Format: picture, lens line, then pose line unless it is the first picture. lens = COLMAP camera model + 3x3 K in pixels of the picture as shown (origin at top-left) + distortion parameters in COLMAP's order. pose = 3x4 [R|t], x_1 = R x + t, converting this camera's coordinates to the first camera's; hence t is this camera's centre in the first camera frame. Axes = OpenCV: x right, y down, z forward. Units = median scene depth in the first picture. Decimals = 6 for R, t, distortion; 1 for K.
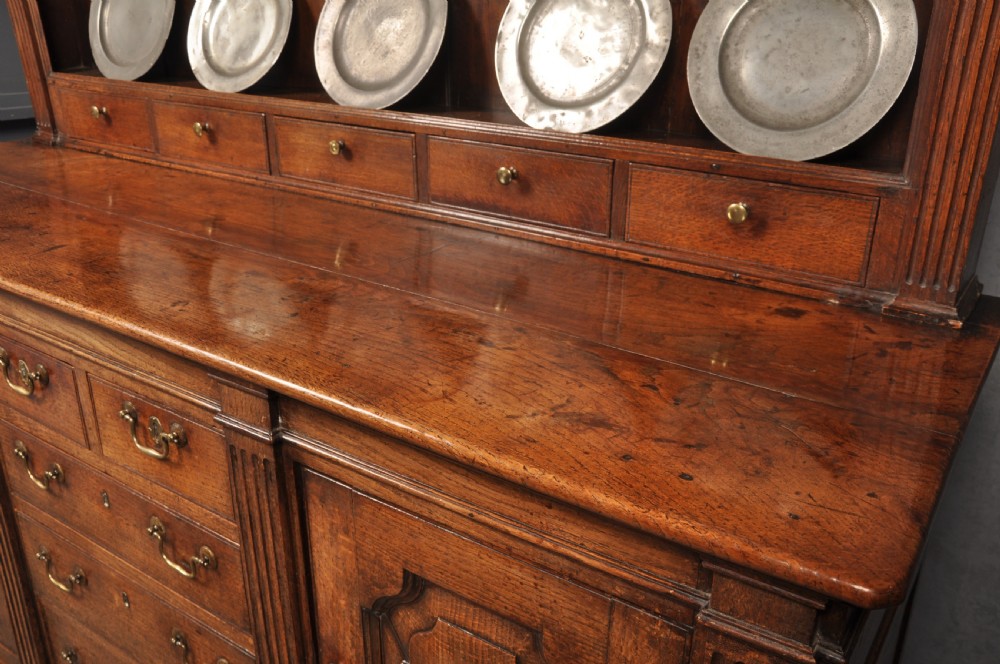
lens RADIAL K [[881.4, 0, 499.8], [0, 881.4, 333.9], [0, 0, 1]] dist [-0.082422, 0.038284]
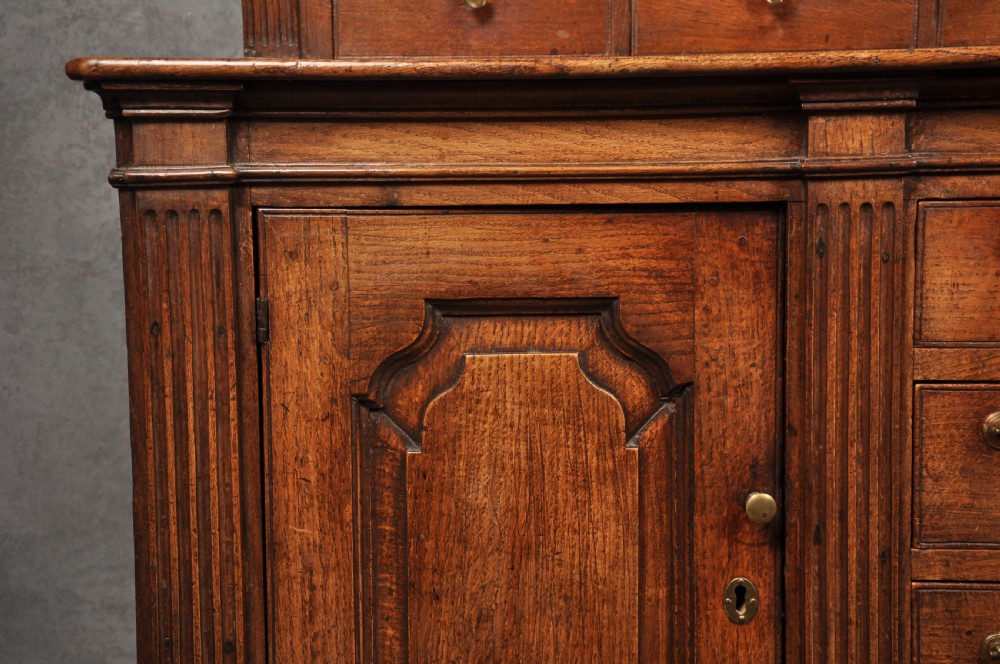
lens RADIAL K [[1639.8, 0, 498.1], [0, 1639.8, 334.0], [0, 0, 1]] dist [0.223322, 0.000000]
pose [[0.837085, -0.085417, 0.540364, -1.652925], [0.227319, 0.952737, -0.201540, 0.258713], [-0.497610, 0.291541, 0.816938, 0.315346]]
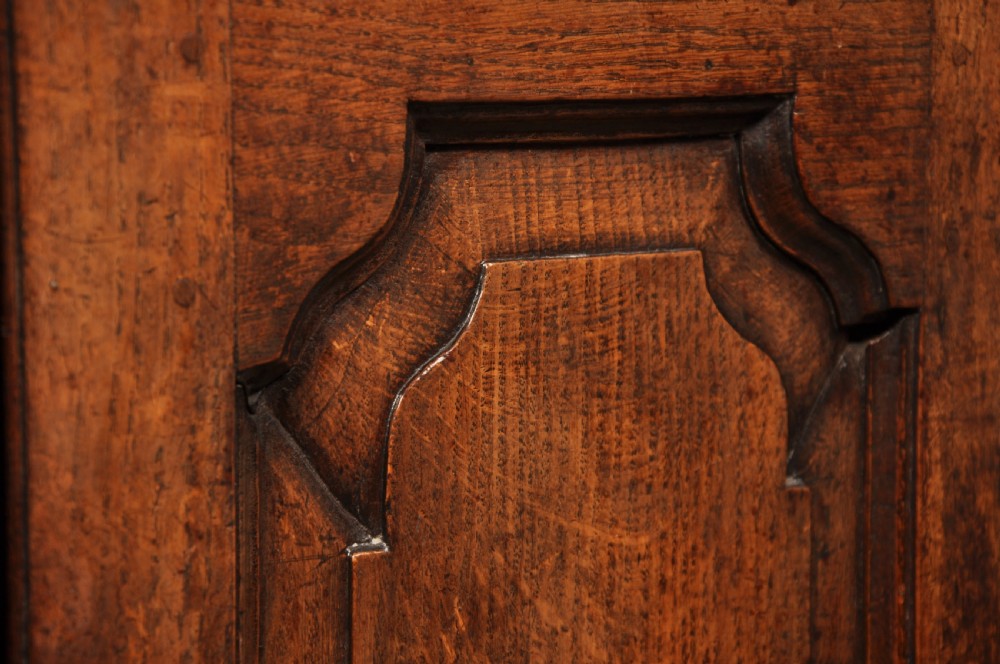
lens RADIAL K [[2812.3, 0, 497.7], [0, 2812.3, 338.9], [0, 0, 1]] dist [0.378924, 0.000000]
pose [[0.267815, -0.113871, 0.956718, -0.822051], [0.361398, 0.932360, 0.009805, 0.274799], [-0.893122, 0.343130, 0.290852, 0.573934]]
